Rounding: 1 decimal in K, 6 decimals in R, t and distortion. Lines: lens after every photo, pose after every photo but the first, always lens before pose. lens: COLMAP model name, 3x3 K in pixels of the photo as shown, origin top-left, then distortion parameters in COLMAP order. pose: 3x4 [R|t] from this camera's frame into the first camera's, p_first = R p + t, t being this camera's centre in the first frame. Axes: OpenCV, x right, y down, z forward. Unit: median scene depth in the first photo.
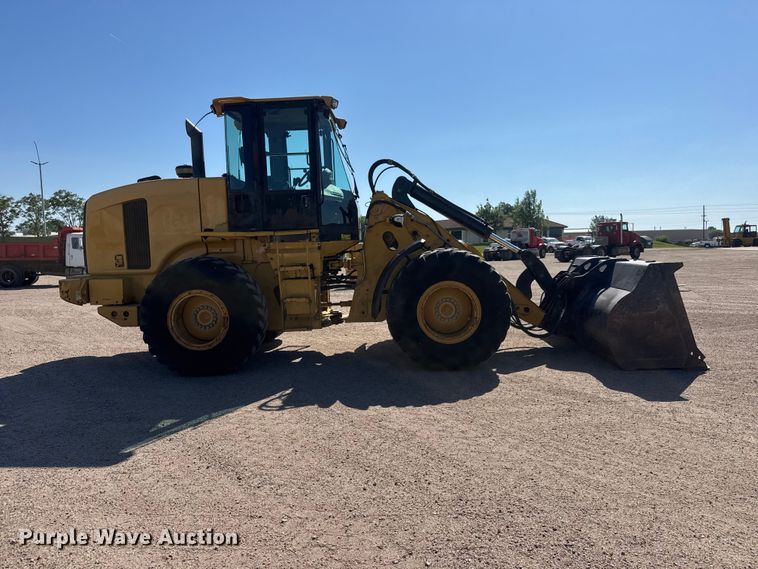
lens RADIAL K [[545.8, 0, 379.0], [0, 545.8, 284.5], [0, 0, 1]] dist [0.120513, -0.232715]
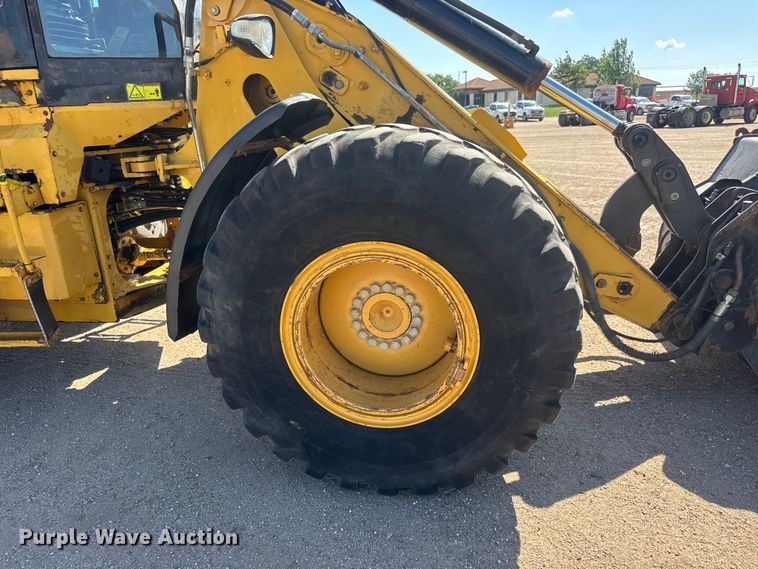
lens RADIAL K [[552.6, 0, 380.8], [0, 552.6, 287.8], [0, 0, 1]] dist [0.000713, -0.004629]
pose [[0.993552, 0.025242, -0.110528, 0.025696], [0.002061, 0.970717, 0.240219, -0.008357], [0.113355, -0.238898, 0.964406, 0.109704]]
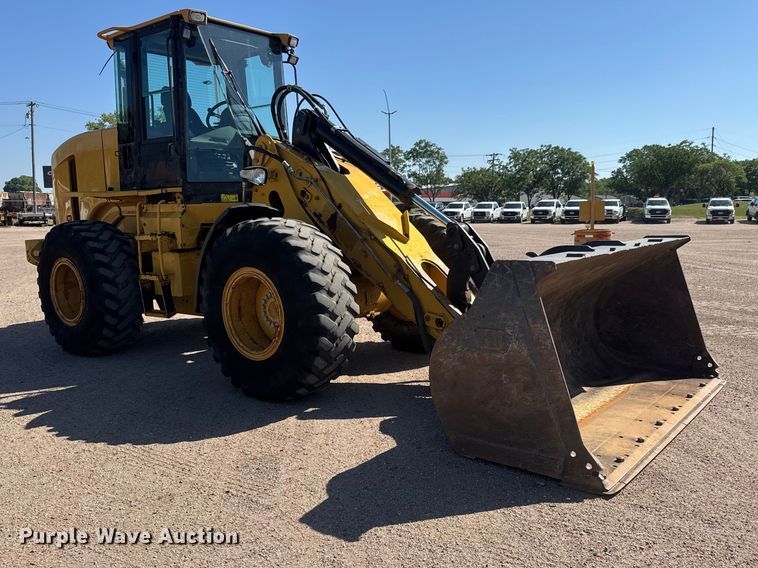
lens RADIAL K [[657.1, 0, 406.5], [0, 657.1, 282.5], [0, 0, 1]] dist [0.059149, -0.007242]
pose [[0.823137, 0.081218, -0.562004, 0.114984], [-0.050135, 0.996248, 0.070543, -0.008408], [0.565625, -0.029890, 0.824121, 0.069172]]
